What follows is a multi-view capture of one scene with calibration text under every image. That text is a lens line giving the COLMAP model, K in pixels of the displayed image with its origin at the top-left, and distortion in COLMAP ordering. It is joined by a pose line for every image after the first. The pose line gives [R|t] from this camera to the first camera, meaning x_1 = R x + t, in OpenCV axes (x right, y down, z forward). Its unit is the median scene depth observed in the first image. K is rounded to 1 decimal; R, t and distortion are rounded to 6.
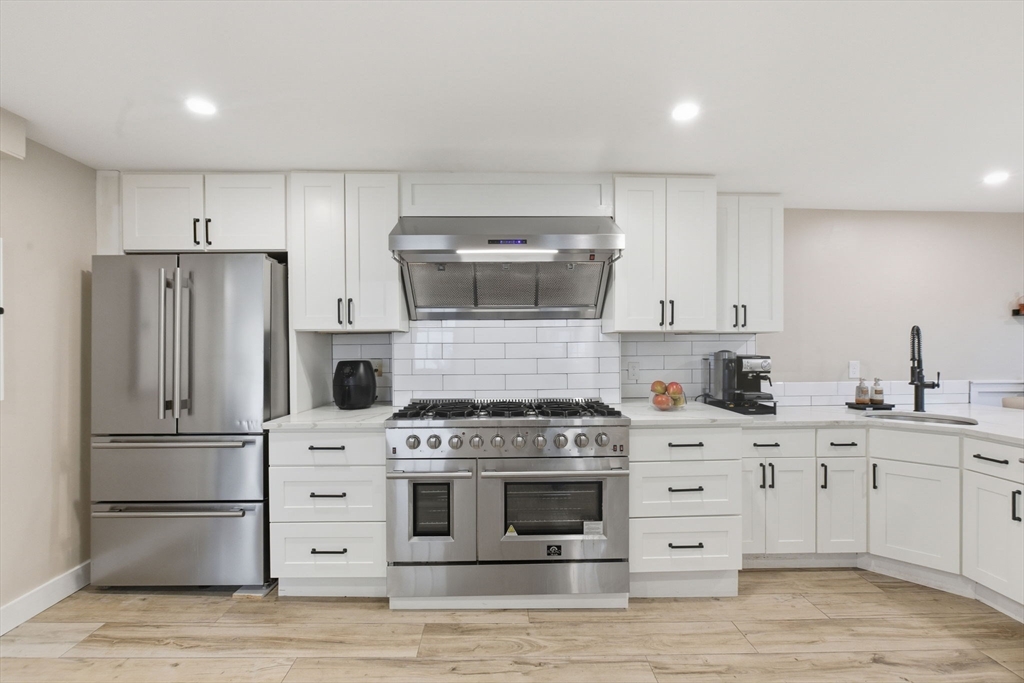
lens RADIAL K [[459.9, 0, 508.8], [0, 459.9, 353.9], [0, 0, 1]] dist [-0.001120, -0.000002]
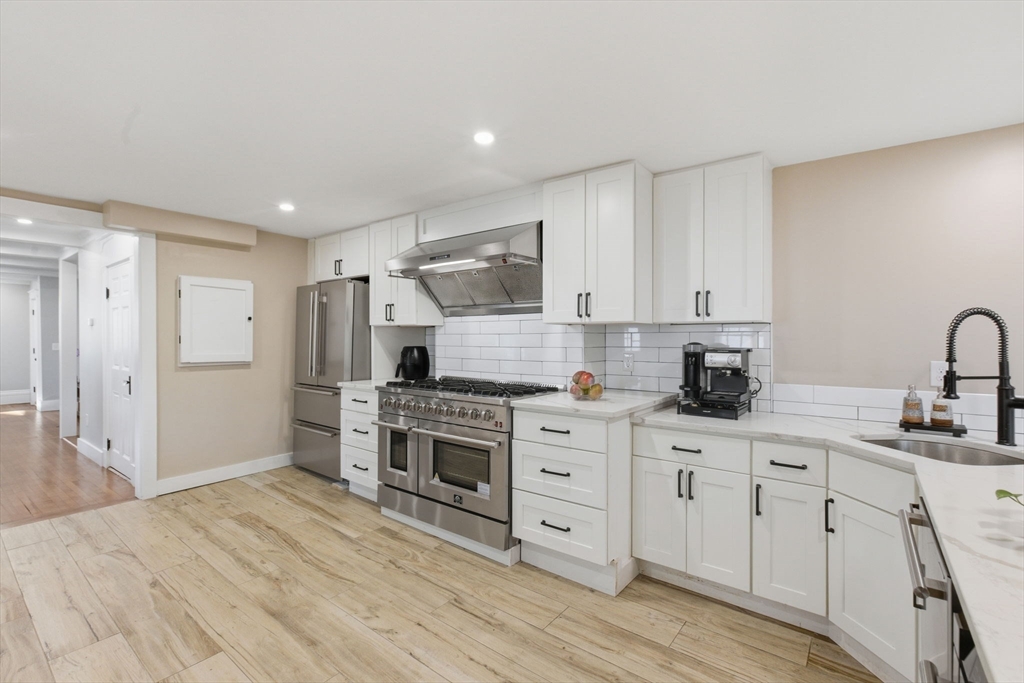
lens RADIAL K [[456.4, 0, 512.0], [0, 456.4, 341.5], [0, 0, 1]] dist [-0.002154, -0.000194]
pose [[0.774270, 0.011736, -0.632747, 0.879536], [-0.015572, 0.999879, -0.000510, -0.004745], [0.632664, 0.010248, 0.774359, 0.109532]]
